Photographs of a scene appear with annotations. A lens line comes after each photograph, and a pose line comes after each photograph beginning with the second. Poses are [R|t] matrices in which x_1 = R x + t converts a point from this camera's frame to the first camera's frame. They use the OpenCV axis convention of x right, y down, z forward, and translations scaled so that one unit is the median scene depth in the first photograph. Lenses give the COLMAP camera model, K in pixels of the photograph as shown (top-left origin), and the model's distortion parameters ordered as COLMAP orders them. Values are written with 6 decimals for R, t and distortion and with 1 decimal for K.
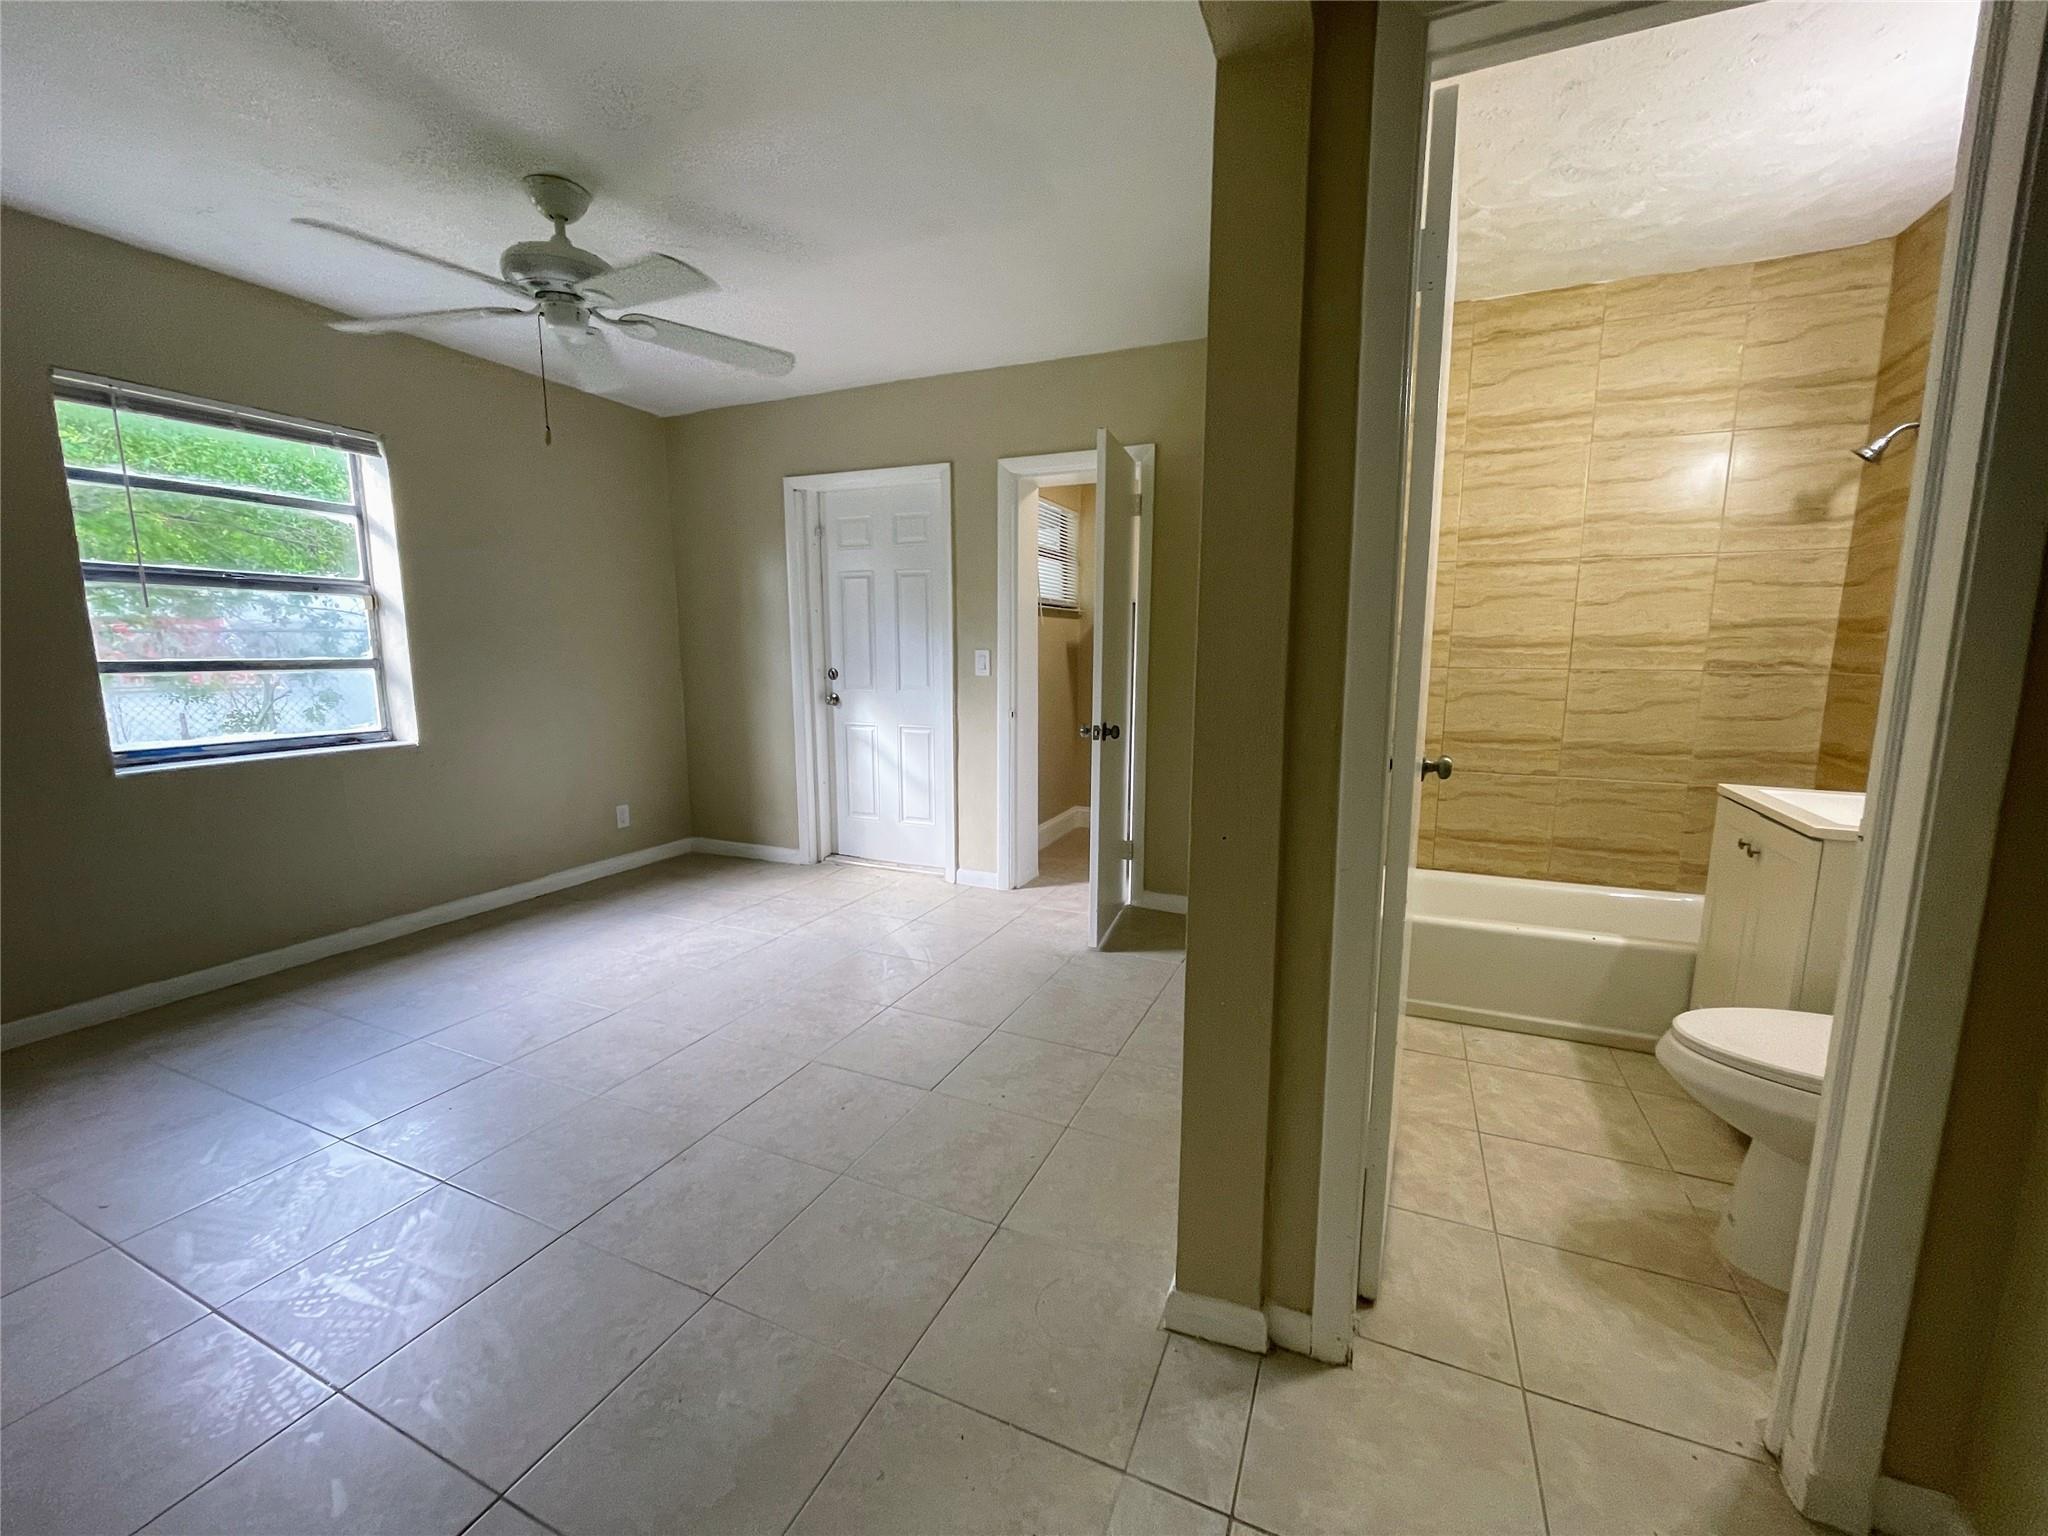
lens RADIAL K [[827.7, 0, 1018.7], [0, 827.7, 768.0], [0, 0, 1]] dist [-0.002455, 0.002308]
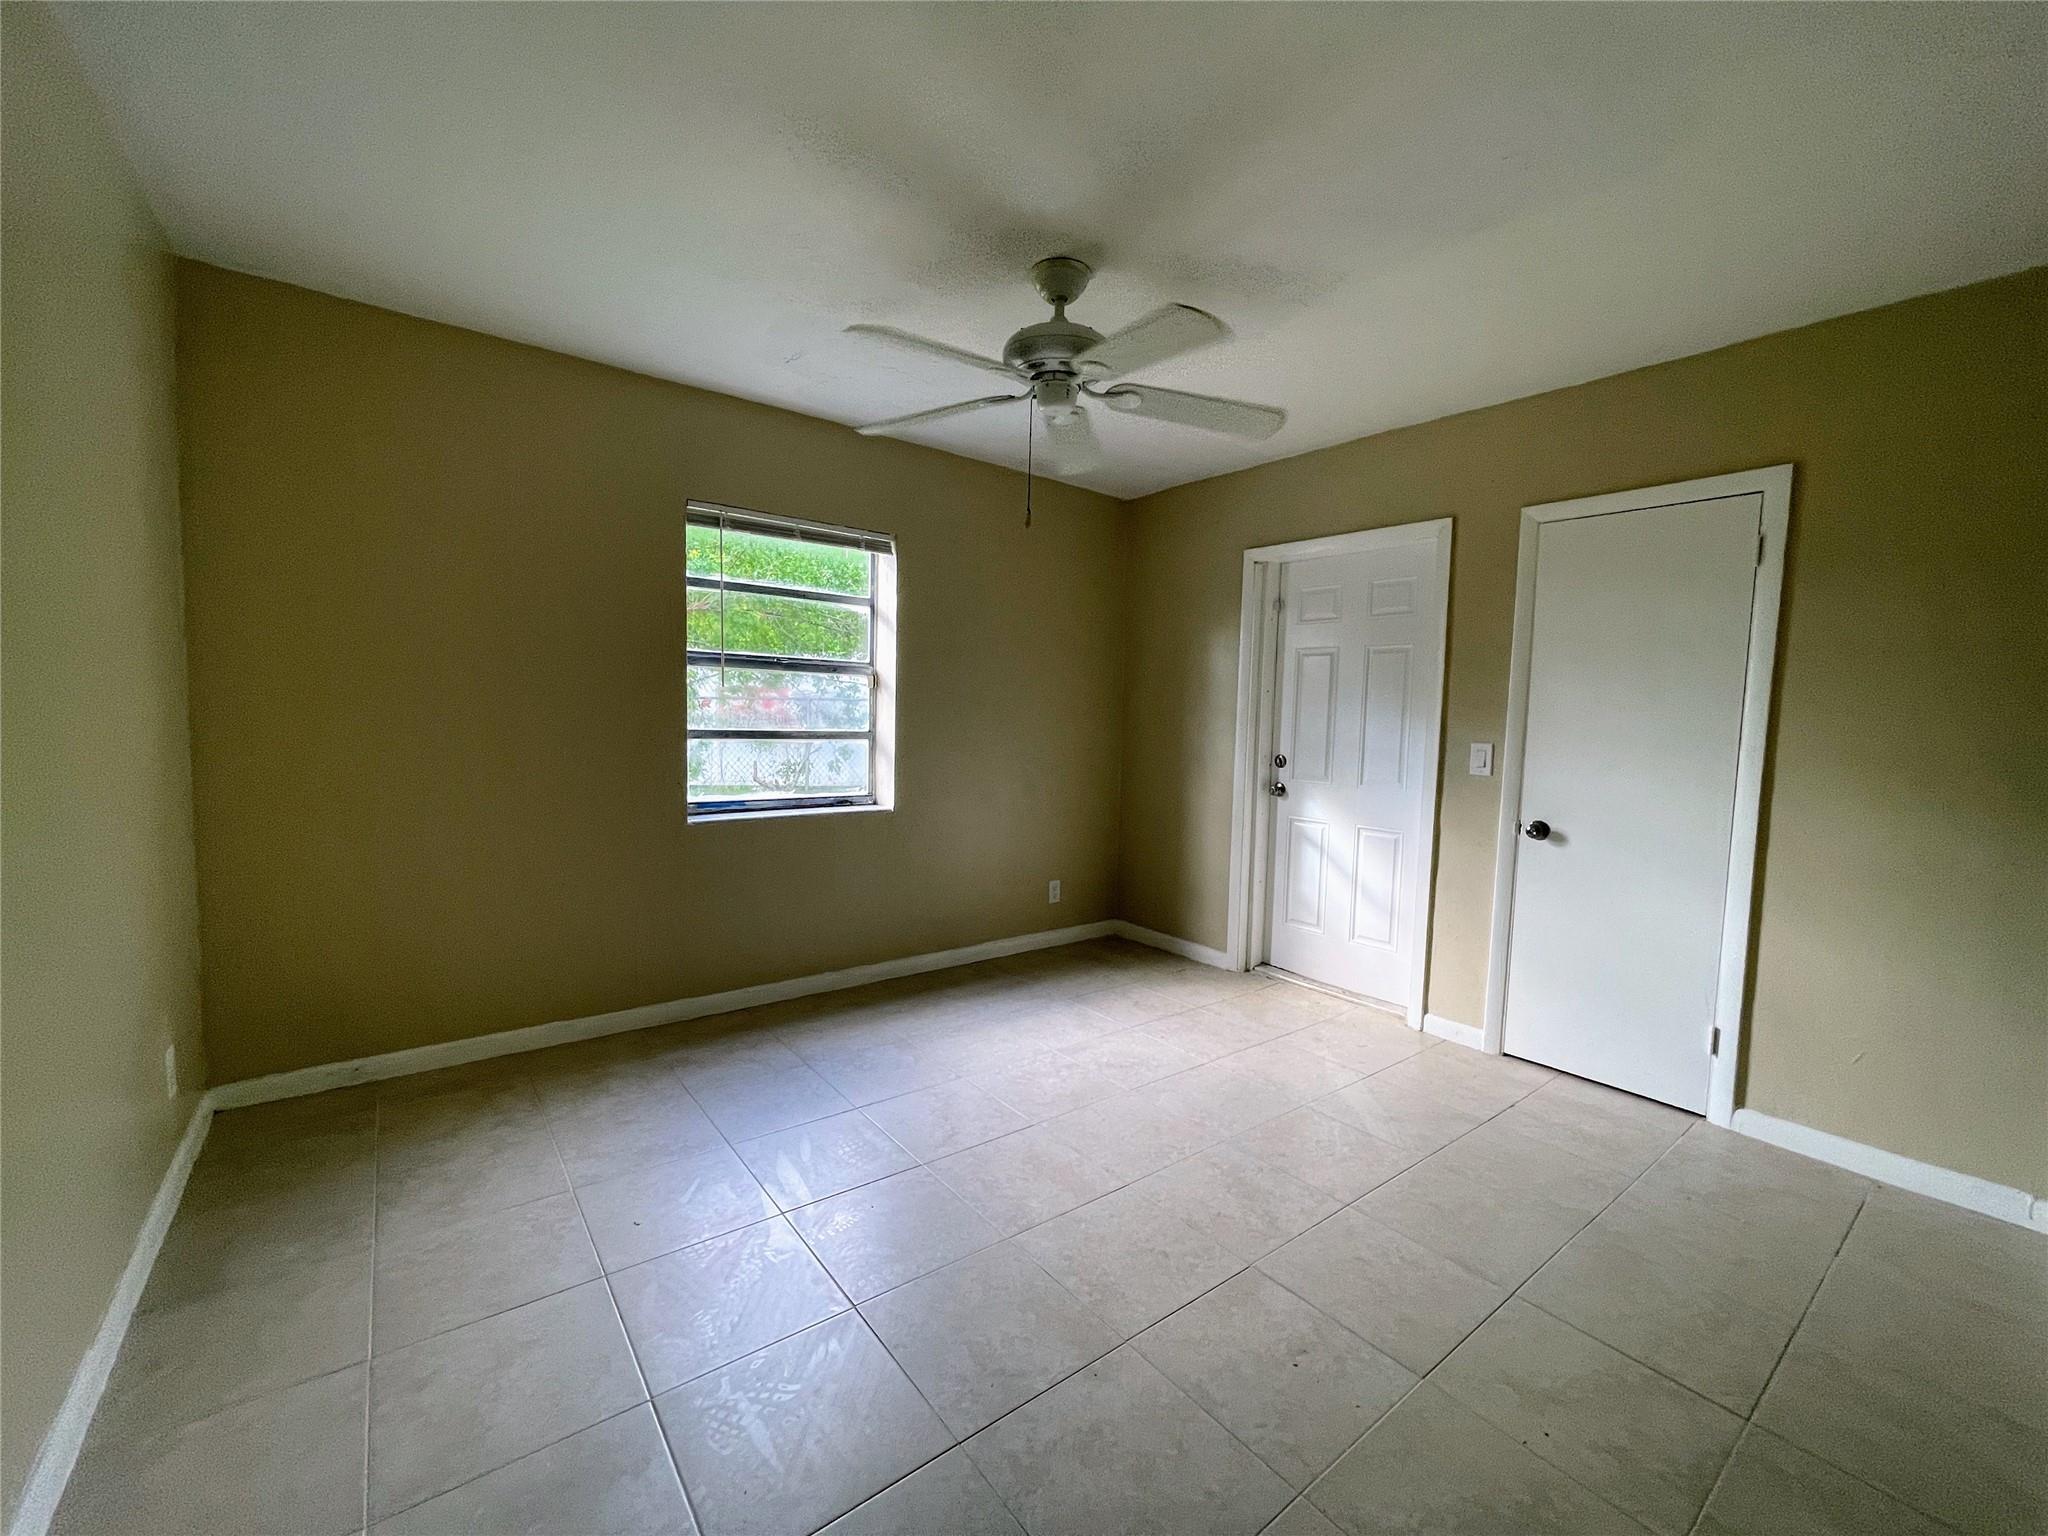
lens RADIAL K [[827.7, 0, 1022.7], [0, 827.7, 770.1], [0, 0, 1]] dist [-0.002455, 0.002308]
pose [[0.882561, 0.056008, -0.466849, -0.129680], [-0.095201, 0.993601, -0.060772, -0.058449], [0.460458, 0.098080, 0.882246, 0.209094]]
